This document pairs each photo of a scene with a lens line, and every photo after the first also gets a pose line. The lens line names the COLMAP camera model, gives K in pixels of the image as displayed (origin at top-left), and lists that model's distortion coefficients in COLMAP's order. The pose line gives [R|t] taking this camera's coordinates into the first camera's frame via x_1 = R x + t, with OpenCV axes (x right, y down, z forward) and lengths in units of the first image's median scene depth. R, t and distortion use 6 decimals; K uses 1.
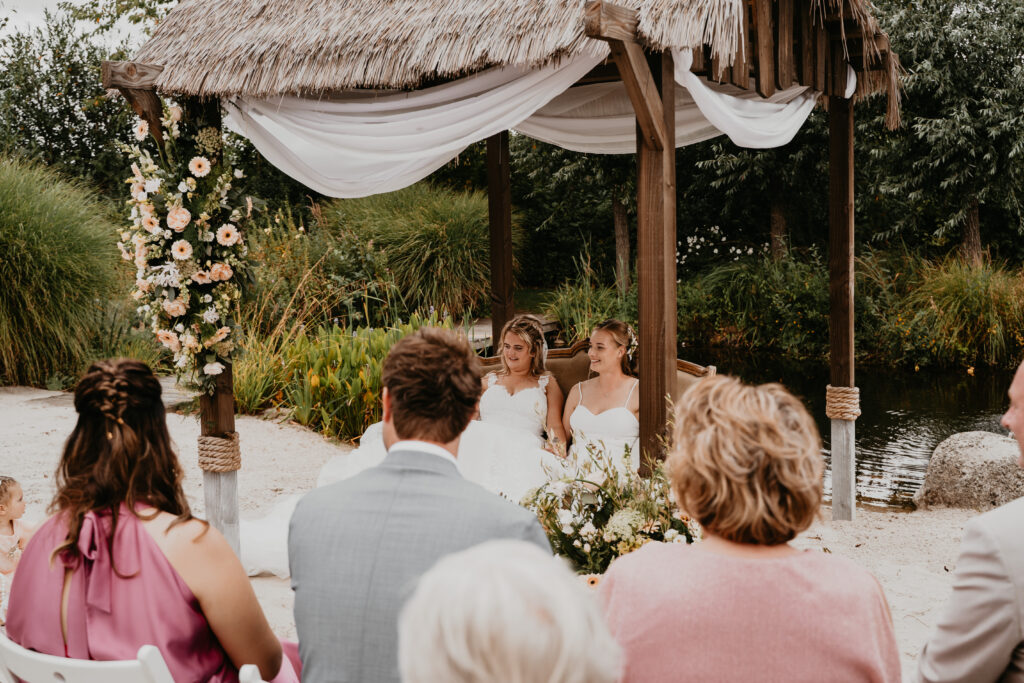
lens RADIAL K [[1233.1, 0, 512.0], [0, 1233.1, 340.2], [0, 0, 1]] dist [0.003548, 0.010060]
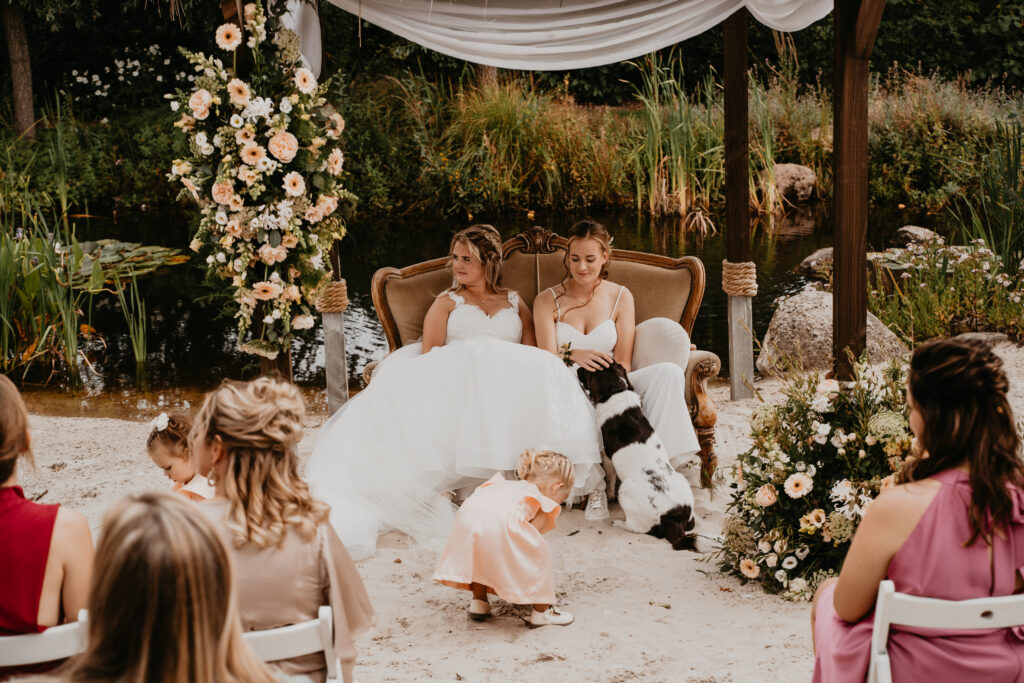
lens RADIAL K [[1698.2, 0, 512.0], [0, 1698.2, 341.5], [0, 0, 1]] dist [0.153872, 0.246545]
pose [[0.852034, -0.122309, 0.508998, -0.569536], [0.068728, 0.990042, 0.122854, -0.076497], [-0.518956, -0.069693, 0.851955, -0.043392]]
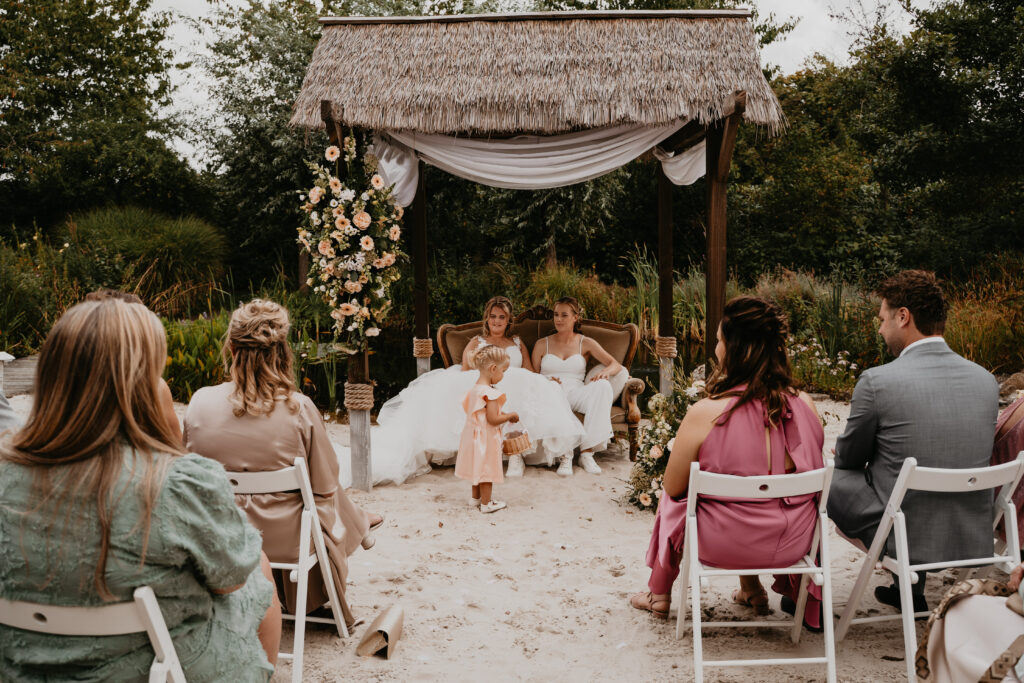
lens RADIAL K [[915.8, 0, 512.0], [0, 915.8, 341.5], [0, 0, 1]] dist [-0.070657, 0.008971]
pose [[0.893433, -0.037998, 0.447587, -0.445317], [0.034842, 0.999276, 0.015285, 0.018862], [-0.447843, 0.001939, 0.894110, 0.028999]]
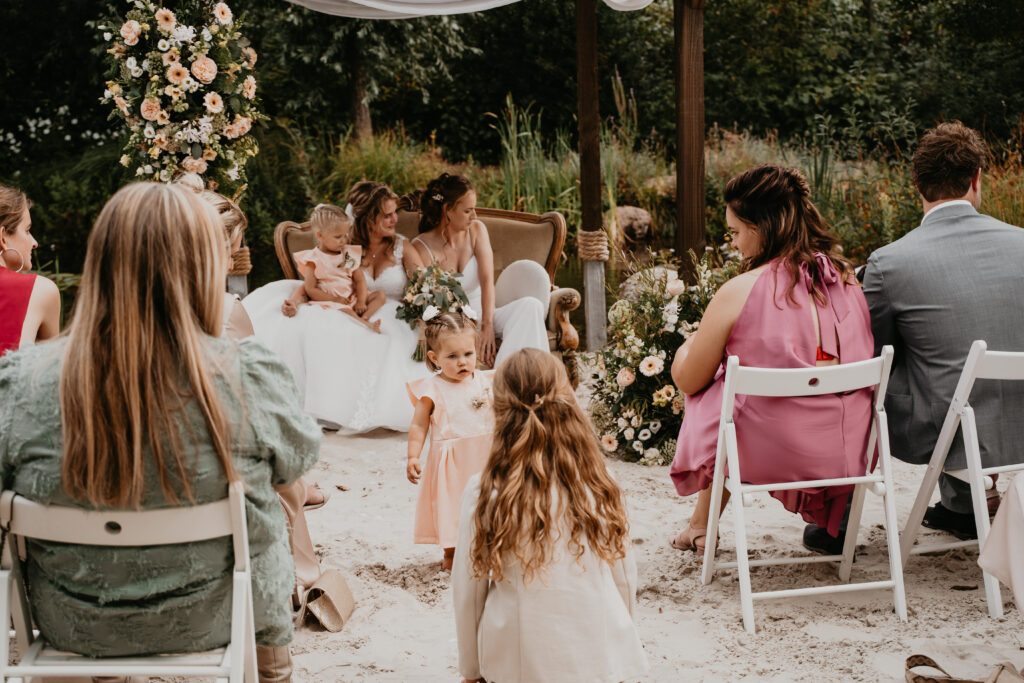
lens RADIAL K [[1521.7, 0, 500.8], [0, 1521.7, 344.3], [0, 0, 1]] dist [0.079130, 0.096845]
pose [[0.807215, -0.101120, 0.581531, -0.611343], [0.069927, 0.994661, 0.075893, 0.029109], [-0.586100, -0.020597, 0.809977, -0.065341]]
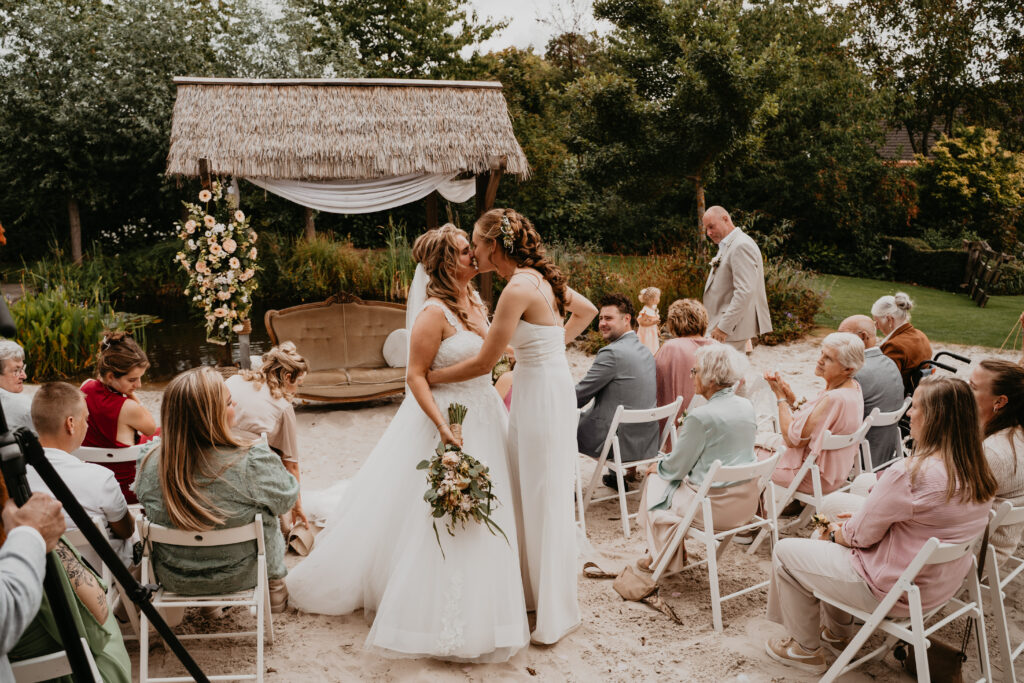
lens RADIAL K [[843.6, 0, 507.6], [0, 843.6, 341.7], [0, 0, 1]] dist [-0.095959, 0.007530]
pose [[0.716189, -0.112646, 0.688756, -0.642541], [0.060388, 0.993189, 0.099642, -0.043493], [-0.695289, -0.029770, 0.718113, -0.116887]]
